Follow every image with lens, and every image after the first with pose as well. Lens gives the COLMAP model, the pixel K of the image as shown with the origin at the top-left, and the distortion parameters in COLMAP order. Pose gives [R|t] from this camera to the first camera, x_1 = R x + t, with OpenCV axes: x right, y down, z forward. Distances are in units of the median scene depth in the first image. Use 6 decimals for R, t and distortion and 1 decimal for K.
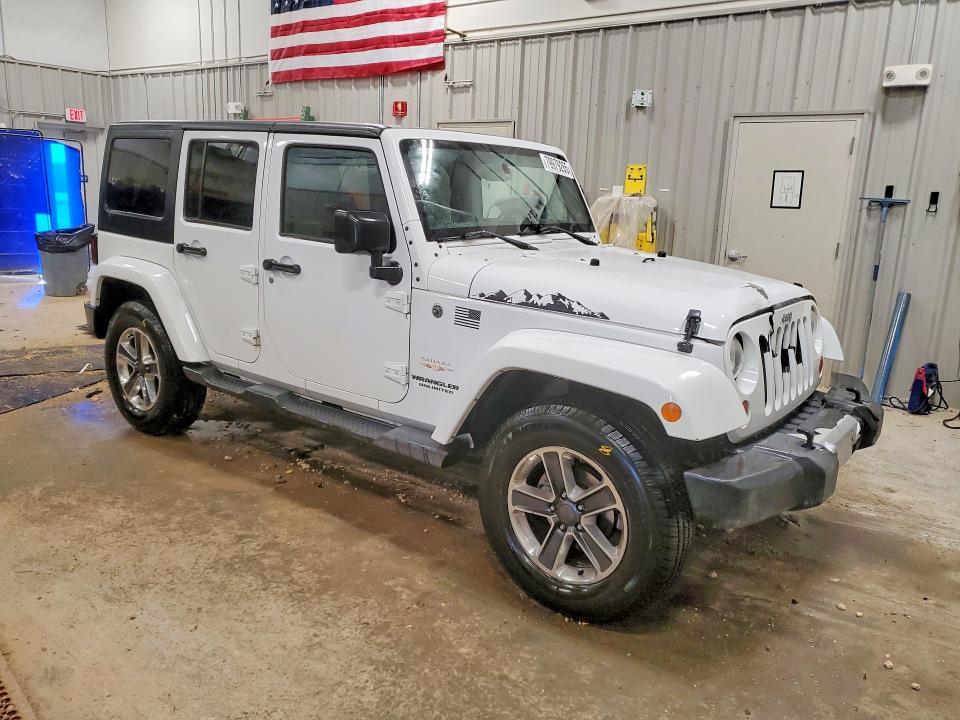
lens RADIAL K [[783.8, 0, 492.5], [0, 783.8, 364.3], [0, 0, 1]] dist [0.009419, 0.005518]
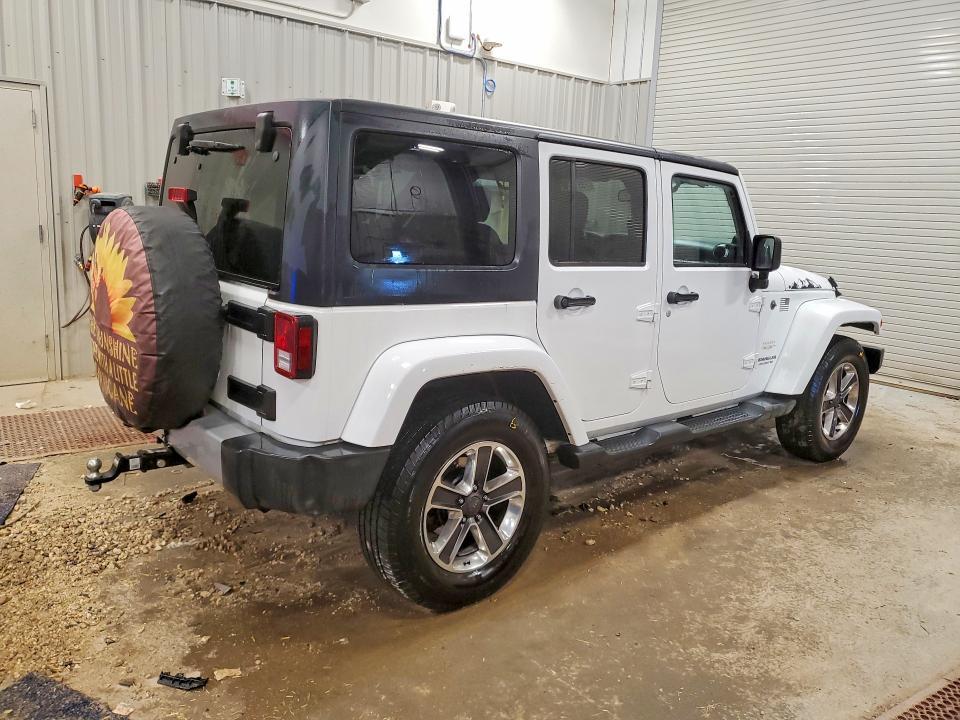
lens RADIAL K [[778.2, 0, 481.3], [0, 778.2, 349.9], [0, 0, 1]] dist [0.030167, 0.000782]
pose [[0.164632, -0.212276, 0.963242, -1.265850], [0.181973, 0.966340, 0.181857, -0.283676], [-0.969424, 0.145345, 0.197719, 1.052487]]
